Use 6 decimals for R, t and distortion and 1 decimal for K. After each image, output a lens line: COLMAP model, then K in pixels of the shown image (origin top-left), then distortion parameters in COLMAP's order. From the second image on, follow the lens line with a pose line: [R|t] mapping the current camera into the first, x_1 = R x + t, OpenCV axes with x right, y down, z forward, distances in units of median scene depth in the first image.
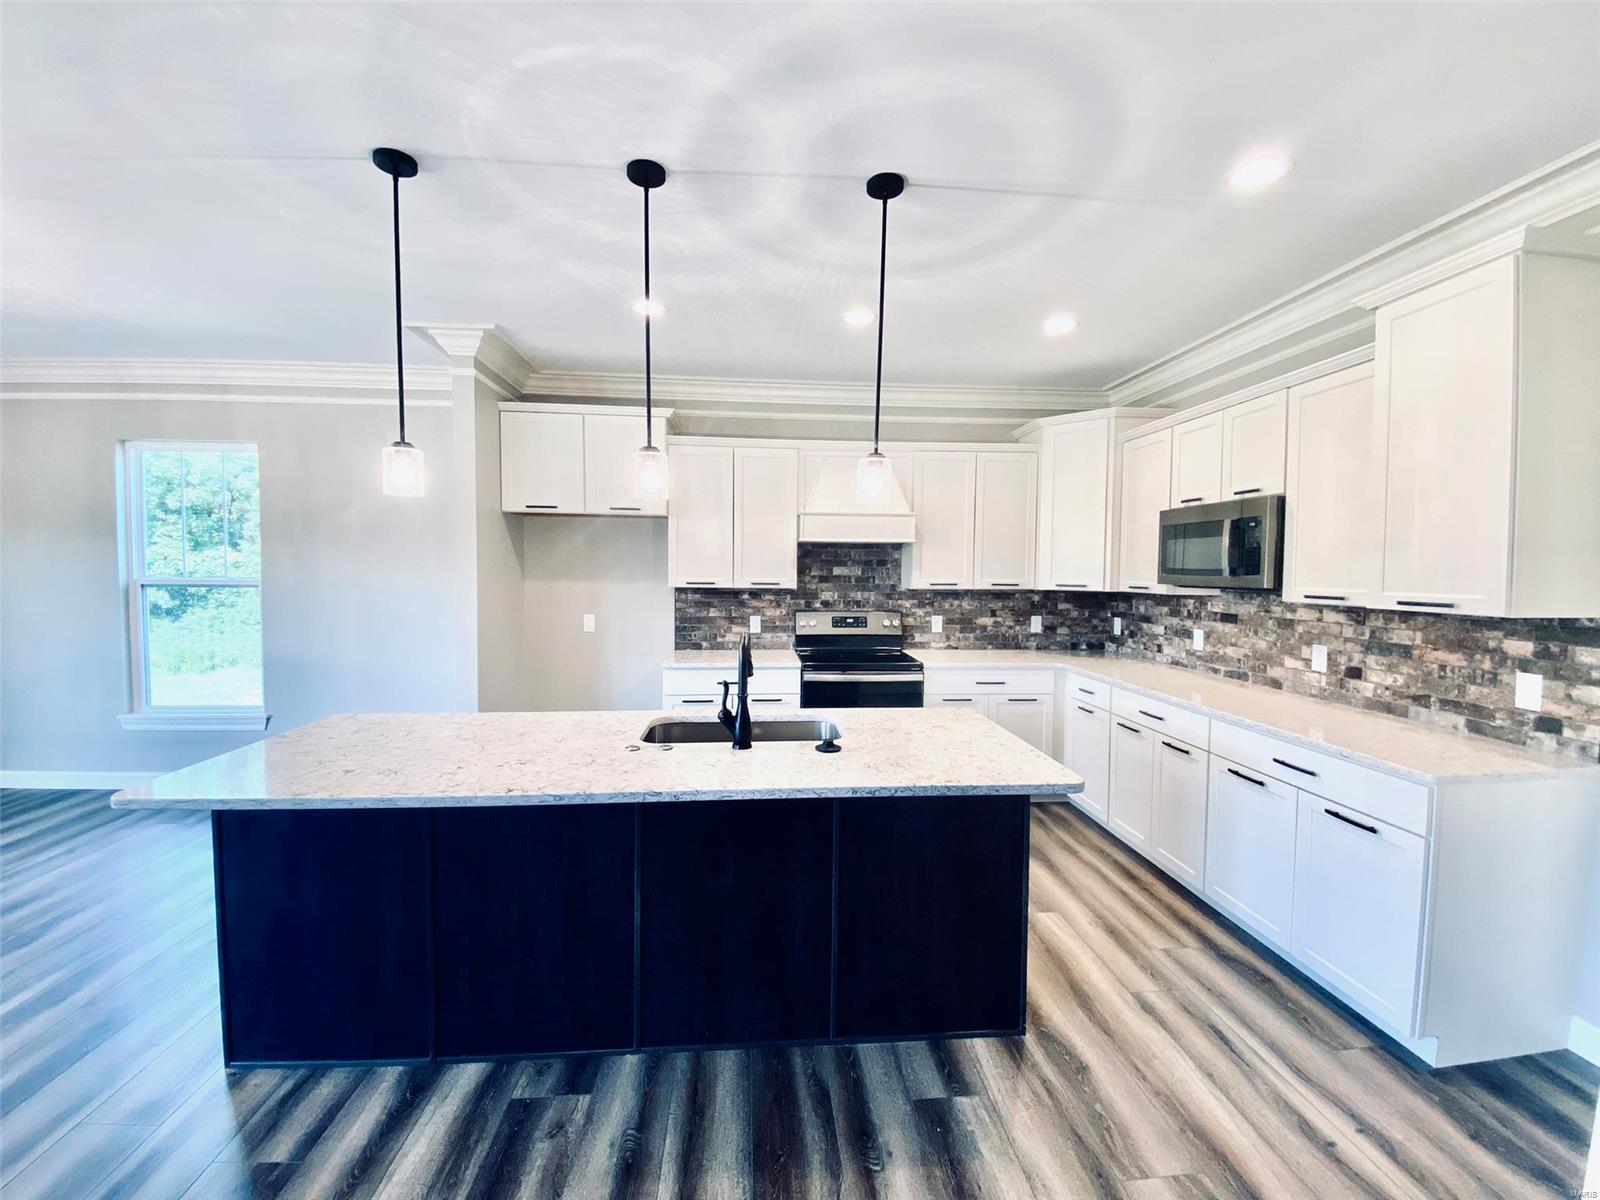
lens RADIAL K [[652.9, 0, 793.2], [0, 652.9, 596.5], [0, 0, 1]] dist [0.020167, -0.020490]
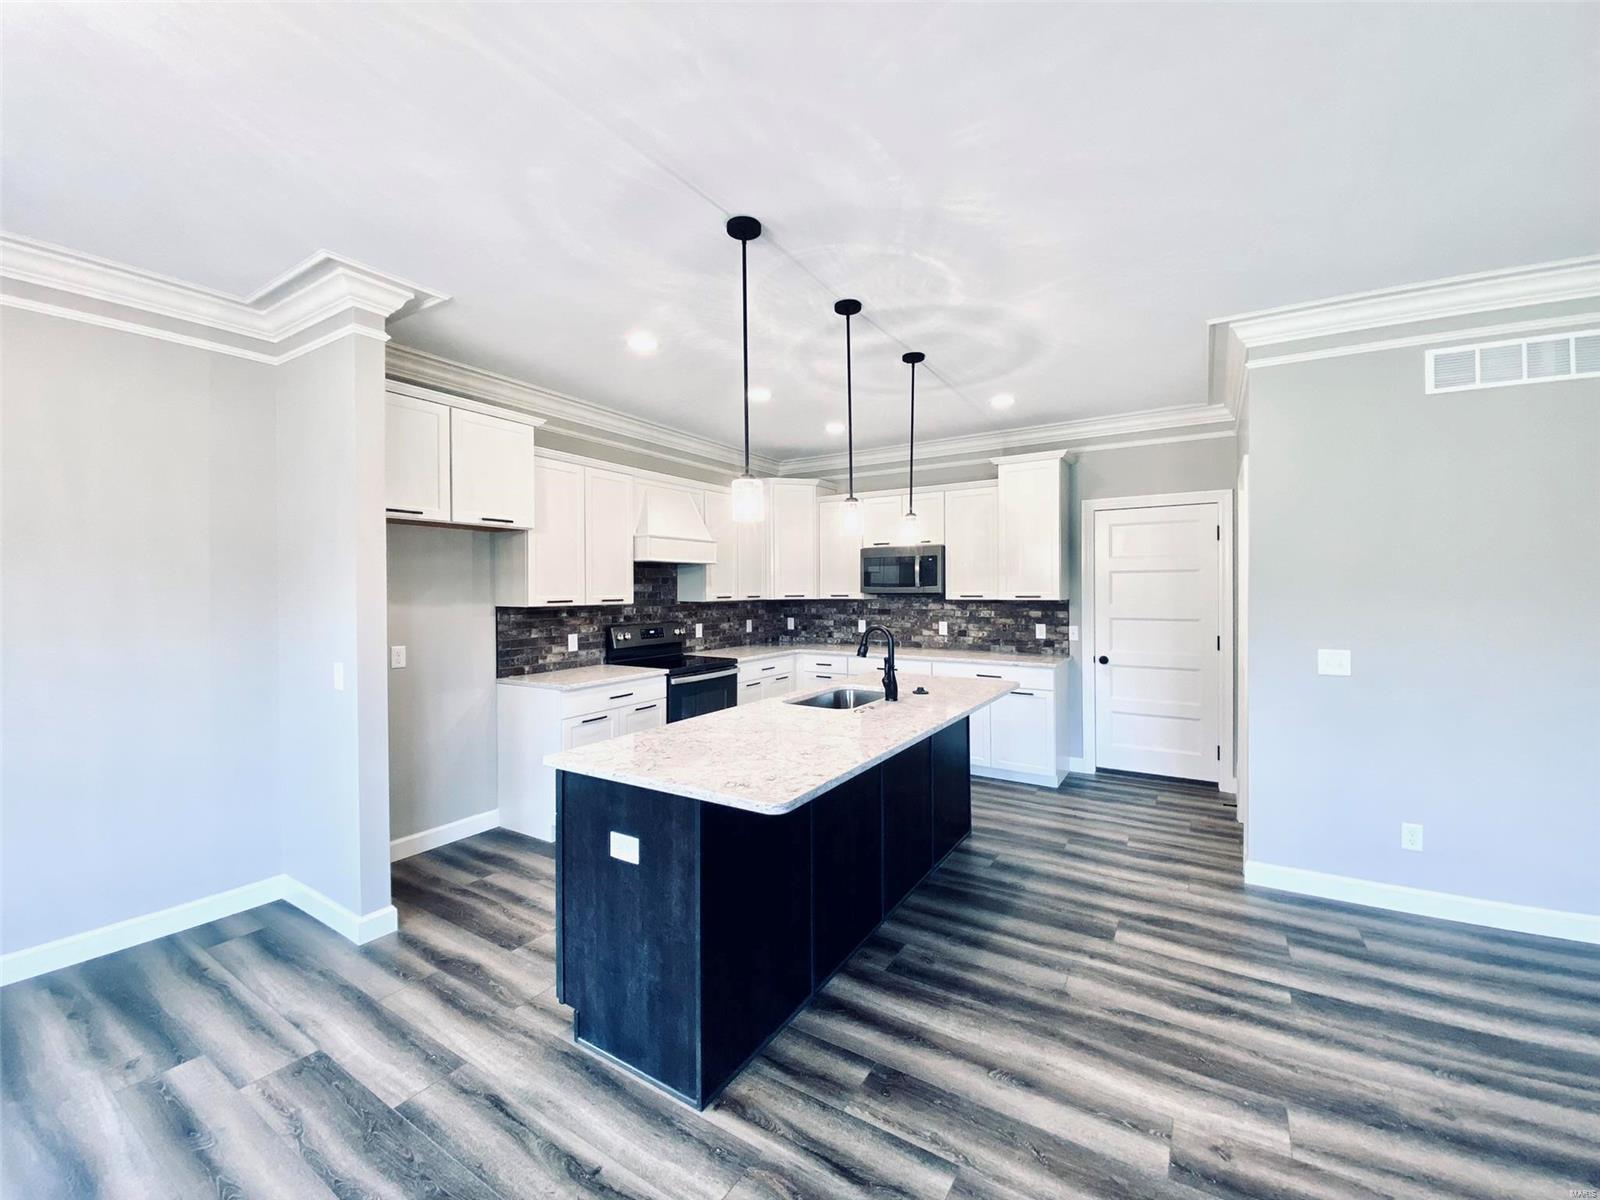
lens RADIAL K [[654.4, 0, 805.1], [0, 654.4, 596.1], [0, 0, 1]] dist [0.014327, -0.018892]
pose [[0.580134, -0.022926, 0.814198, -0.924582], [0.045210, 0.998969, -0.004085, -0.011474], [-0.813265, 0.039180, 0.580573, 0.177281]]
